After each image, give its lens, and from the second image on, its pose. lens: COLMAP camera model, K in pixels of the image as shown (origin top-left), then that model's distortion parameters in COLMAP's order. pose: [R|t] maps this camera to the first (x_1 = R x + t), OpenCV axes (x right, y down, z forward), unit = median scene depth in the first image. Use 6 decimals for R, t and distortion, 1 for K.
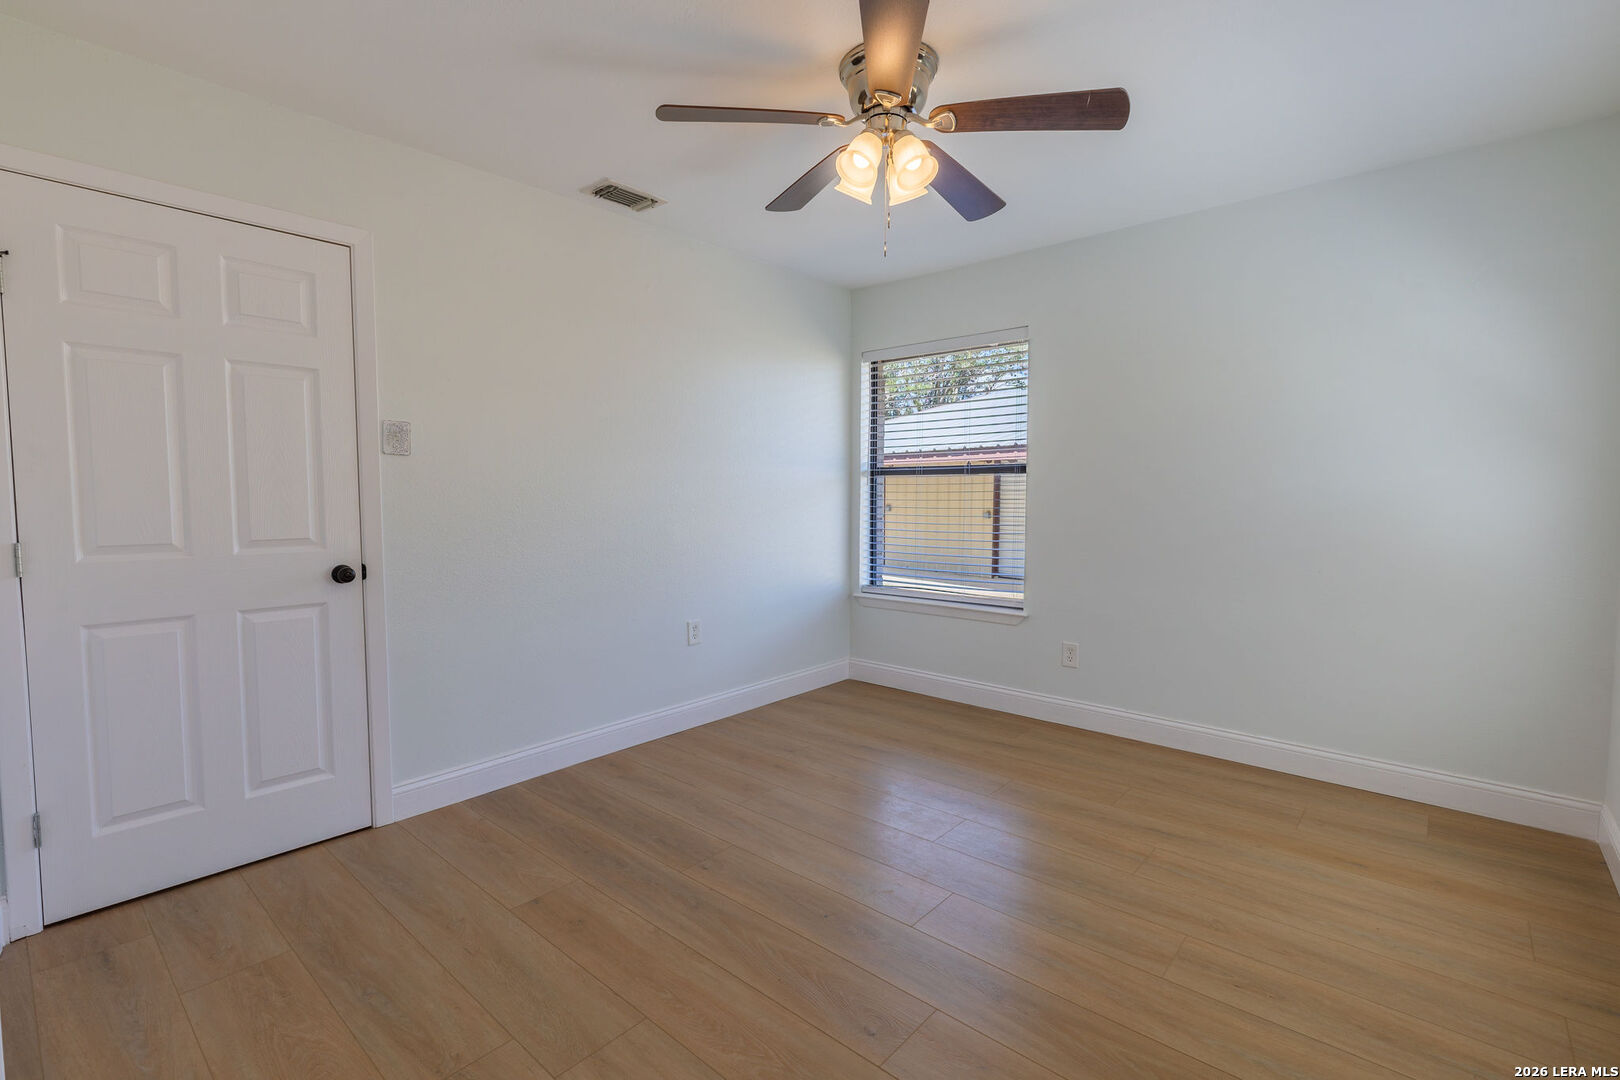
lens RADIAL K [[725.1, 0, 812.8], [0, 725.1, 539.3], [0, 0, 1]] dist [0.003110, -0.000385]
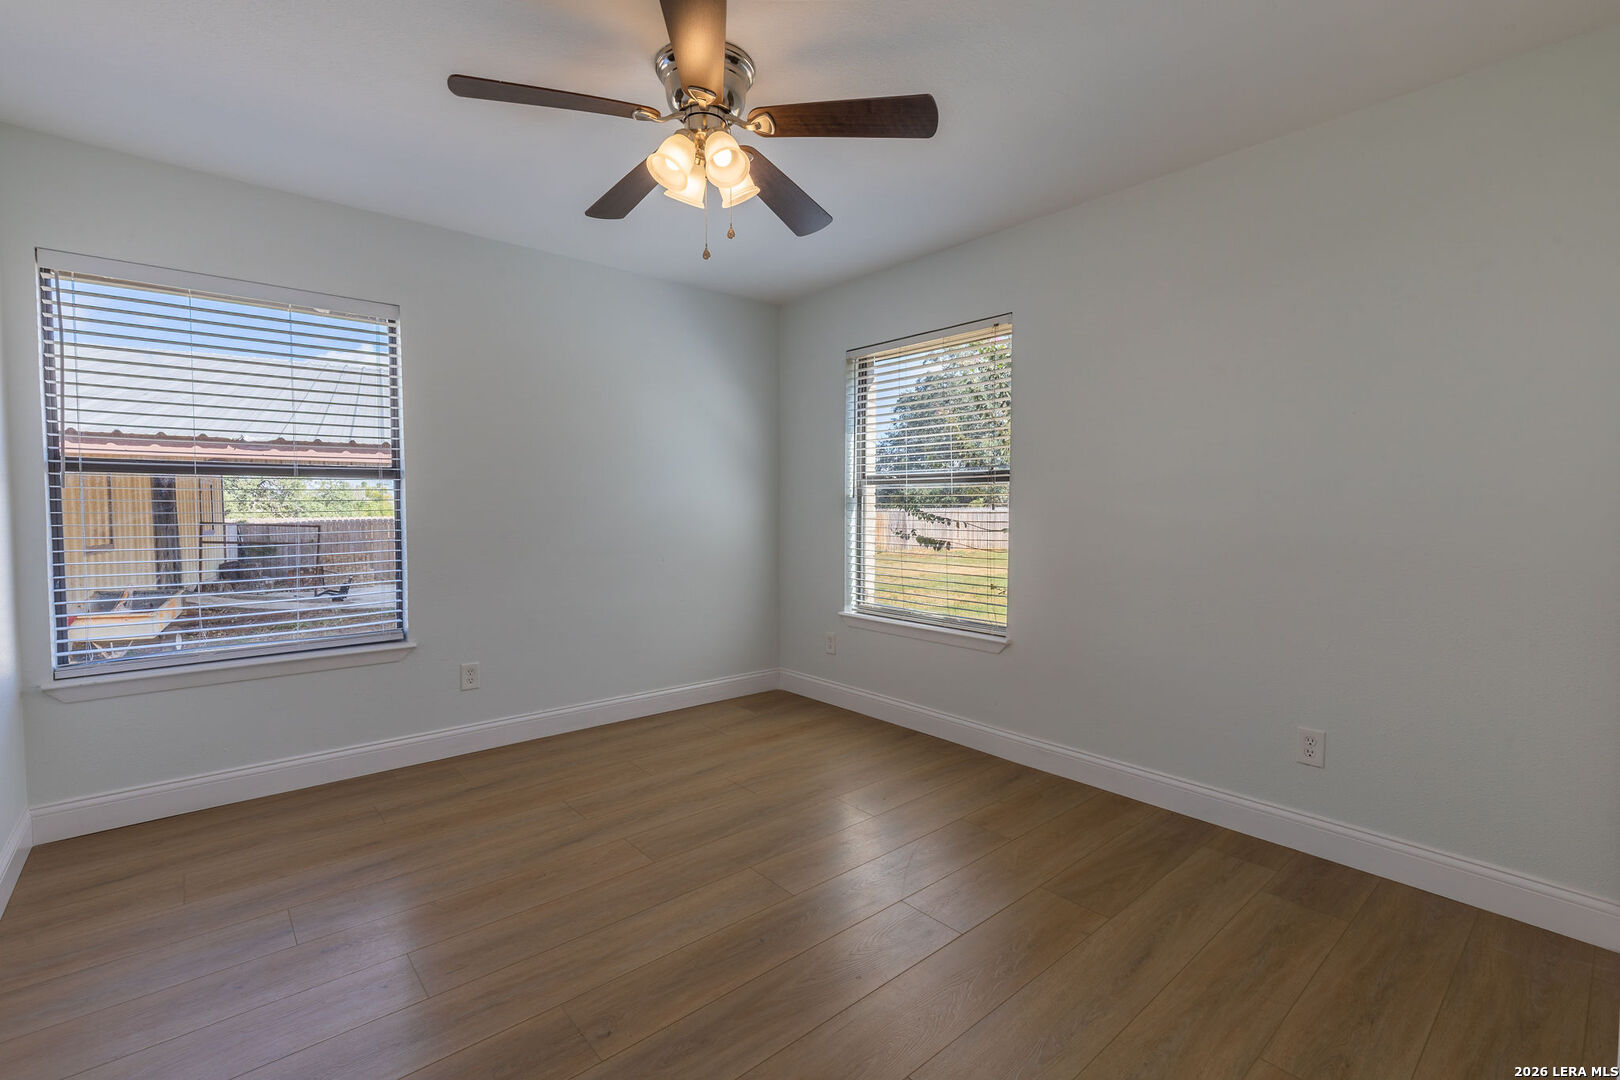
lens RADIAL K [[725.1, 0, 812.8], [0, 725.1, 539.3], [0, 0, 1]] dist [0.003110, -0.000385]
pose [[0.121188, -0.047918, 0.991472, -0.533364], [0.055268, 0.997610, 0.041459, -0.033237], [-0.991090, 0.049772, 0.123546, 0.454095]]
